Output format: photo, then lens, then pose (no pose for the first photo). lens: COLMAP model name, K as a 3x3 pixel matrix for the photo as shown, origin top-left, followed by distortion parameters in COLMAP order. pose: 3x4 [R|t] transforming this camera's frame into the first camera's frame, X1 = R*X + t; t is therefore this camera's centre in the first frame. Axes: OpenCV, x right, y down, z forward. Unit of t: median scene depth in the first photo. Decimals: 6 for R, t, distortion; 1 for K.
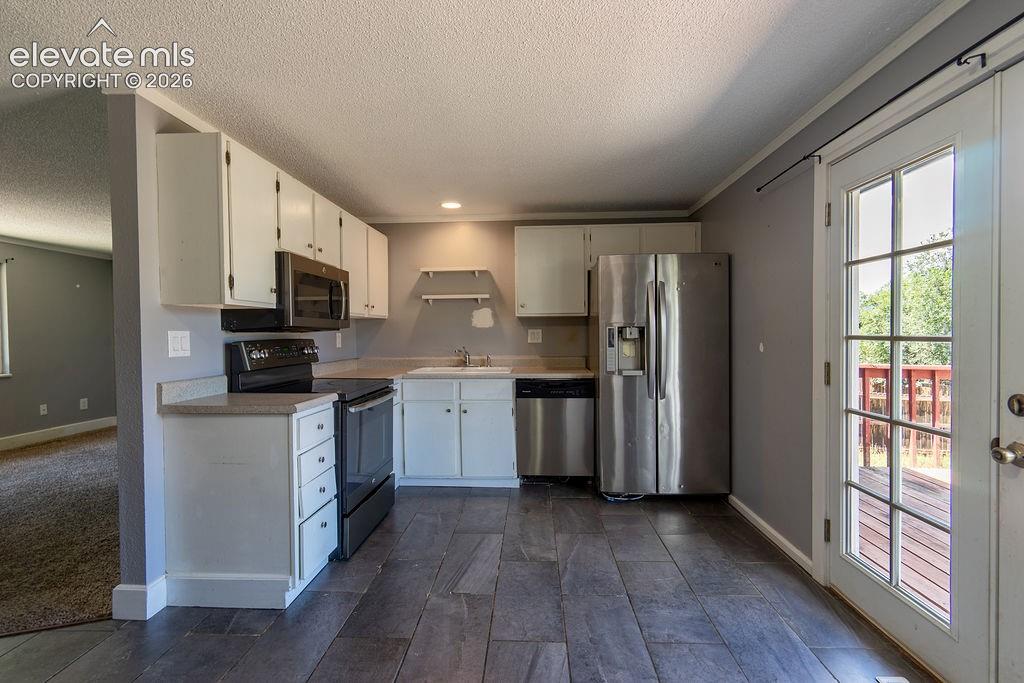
lens RADIAL K [[446.2, 0, 513.6], [0, 446.2, 339.1], [0, 0, 1]] dist [-0.000433, -0.000068]
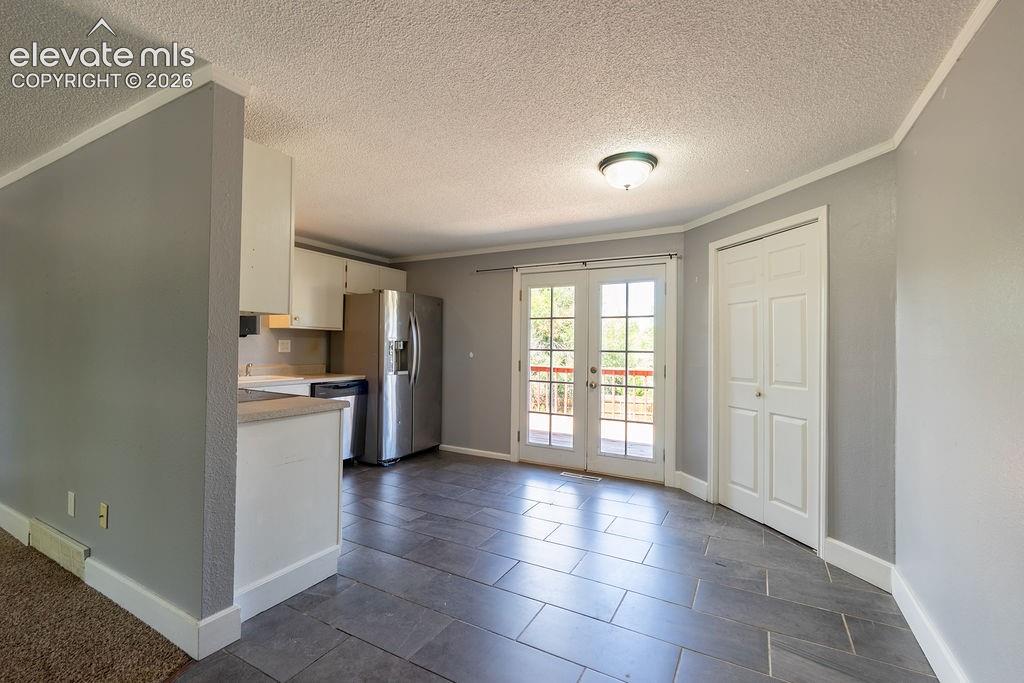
lens RADIAL K [[446.2, 0, 513.6], [0, 446.2, 339.1], [0, 0, 1]] dist [-0.000433, -0.000068]
pose [[0.443834, 0.027305, 0.895693, -0.876273], [-0.004237, 0.999588, -0.028372, 0.005717], [-0.896099, 0.008798, 0.443767, 0.022775]]
